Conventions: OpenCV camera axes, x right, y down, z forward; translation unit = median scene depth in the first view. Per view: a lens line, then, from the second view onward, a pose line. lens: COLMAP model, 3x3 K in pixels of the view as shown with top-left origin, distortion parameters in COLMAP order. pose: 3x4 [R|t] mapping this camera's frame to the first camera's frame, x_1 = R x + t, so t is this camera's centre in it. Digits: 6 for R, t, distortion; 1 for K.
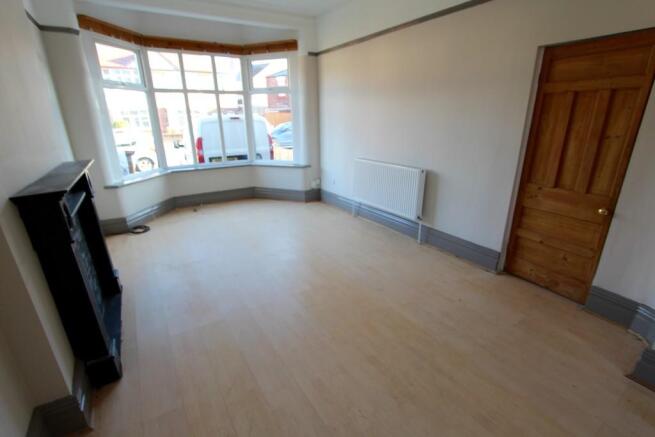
lens RADIAL K [[301.3, 0, 330.3], [0, 301.3, 220.2], [0, 0, 1]] dist [-0.016756, 0.000365]
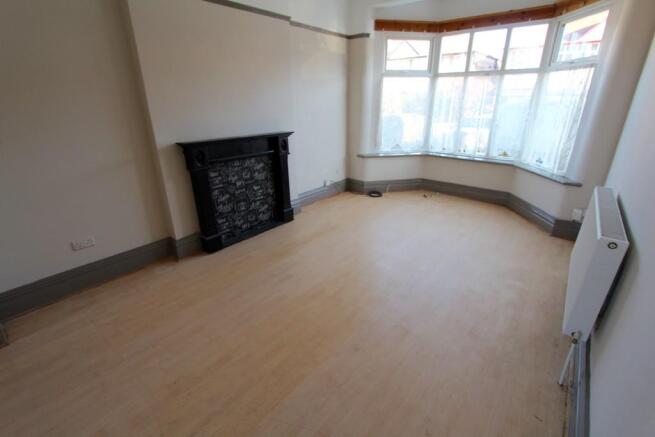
lens RADIAL K [[301.3, 0, 330.3], [0, 301.3, 220.2], [0, 0, 1]] dist [-0.016756, 0.000365]
pose [[0.308497, 0.361300, -0.879938, 0.386772], [-0.306505, 0.913476, 0.267613, -0.132996], [0.900491, 0.187148, 0.392545, 0.336155]]
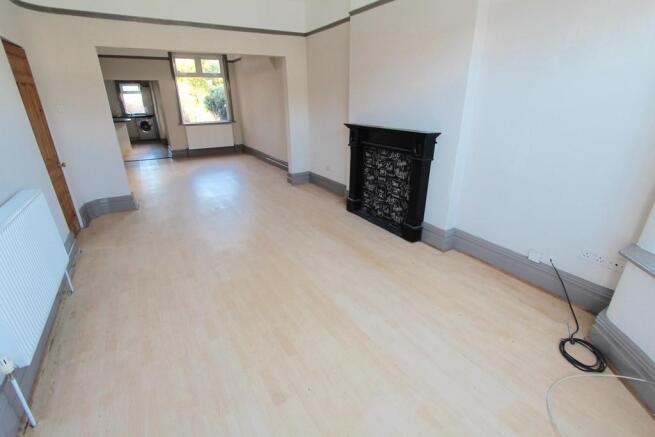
lens RADIAL K [[301.3, 0, 330.3], [0, 301.3, 220.2], [0, 0, 1]] dist [-0.016756, 0.000365]
pose [[-0.999707, 0.006968, 0.023162, -0.256122], [0.020422, 0.756281, 0.653929, -0.369954], [-0.012961, 0.654210, -0.756202, 1.091979]]
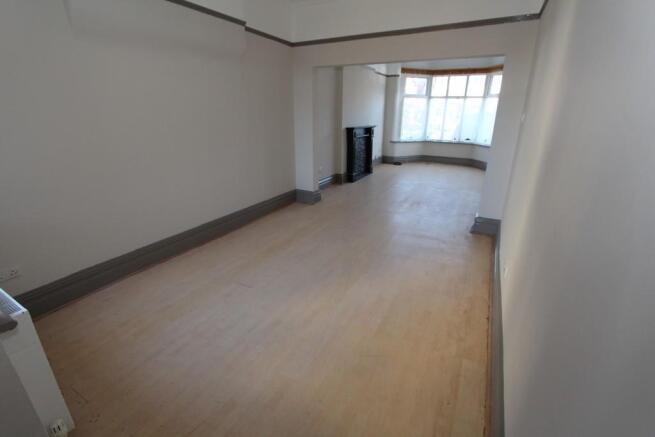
lens RADIAL K [[301.3, 0, 330.3], [0, 301.3, 220.2], [0, 0, 1]] dist [-0.016756, 0.000365]
pose [[0.490671, 0.308414, -0.814937, 0.876483], [-0.293498, 0.939110, 0.178693, 0.145941], [0.820427, 0.151503, 0.551313, -0.454175]]
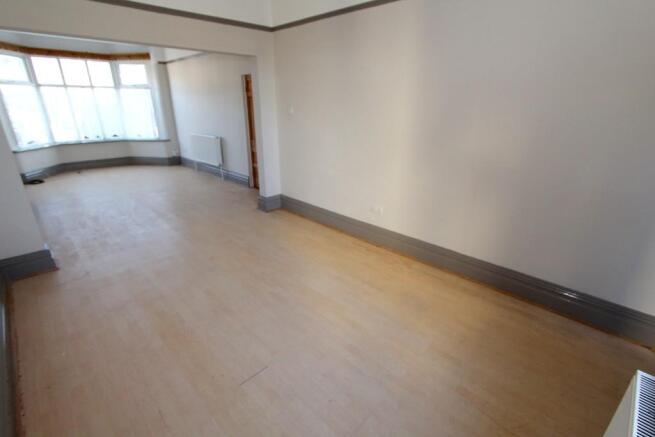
lens RADIAL K [[301.3, 0, 330.3], [0, 301.3, 220.2], [0, 0, 1]] dist [-0.016756, 0.000365]
pose [[0.974974, -0.059824, 0.214119, 0.392685], [0.052750, 0.997861, 0.038607, 0.208792], [-0.215971, -0.026346, 0.976044, -0.640116]]
